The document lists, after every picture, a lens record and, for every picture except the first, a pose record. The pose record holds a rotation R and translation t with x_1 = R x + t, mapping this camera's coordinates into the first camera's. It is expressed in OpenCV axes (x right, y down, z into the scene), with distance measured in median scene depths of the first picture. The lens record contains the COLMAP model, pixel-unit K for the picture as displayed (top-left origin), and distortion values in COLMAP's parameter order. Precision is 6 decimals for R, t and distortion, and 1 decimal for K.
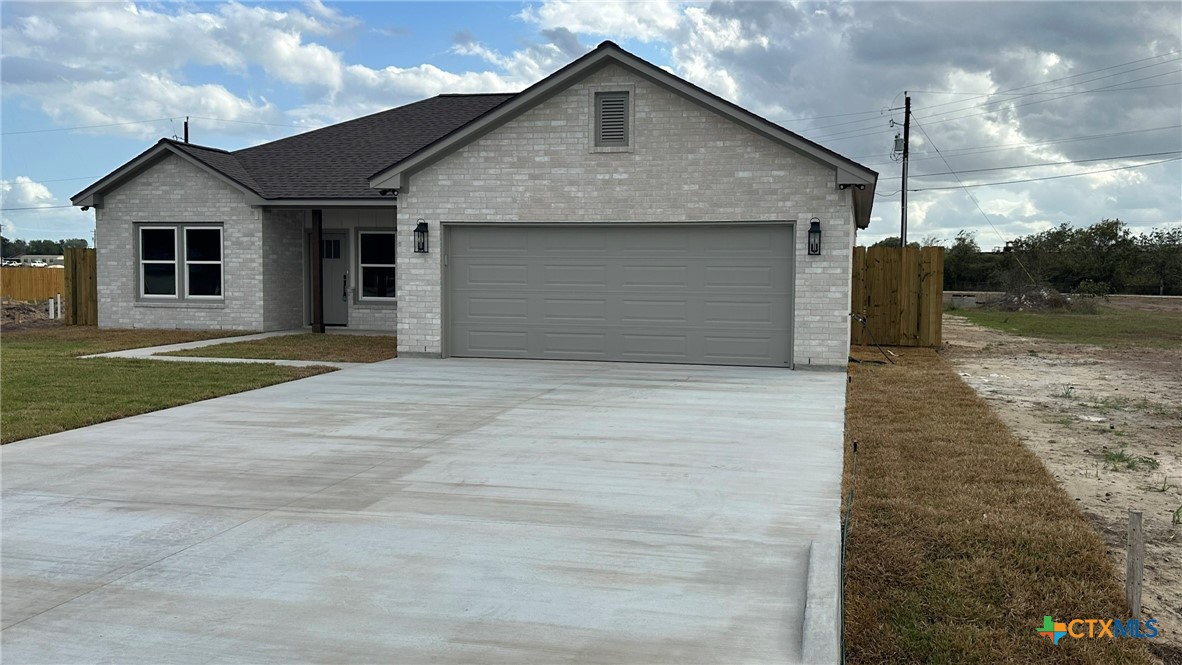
lens RADIAL K [[1082.8, 0, 592.3], [0, 1082.8, 329.7], [0, 0, 1]] dist [0.068236, -0.024159]
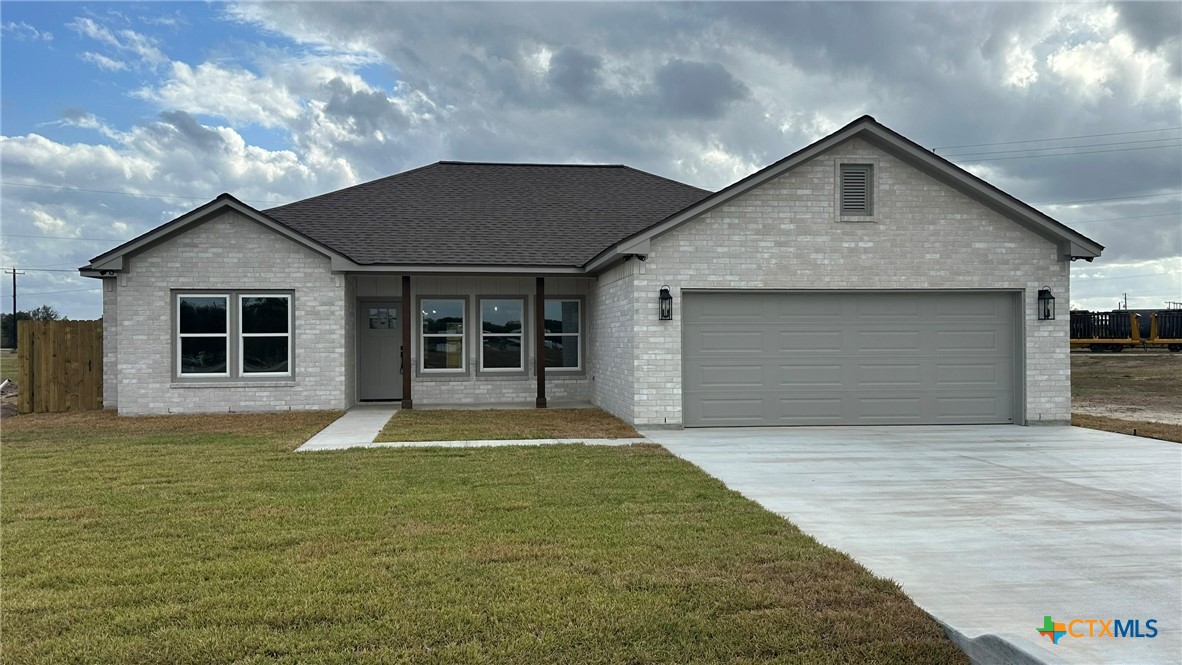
lens RADIAL K [[964.9, 0, 592.5], [0, 964.9, 330.9], [0, 0, 1]] dist [0.068606, -0.028259]
pose [[0.929765, -0.010098, 0.368016, -0.527096], [0.033188, 0.997853, -0.056467, -0.015357], [-0.366655, 0.064715, 0.928103, 0.229109]]
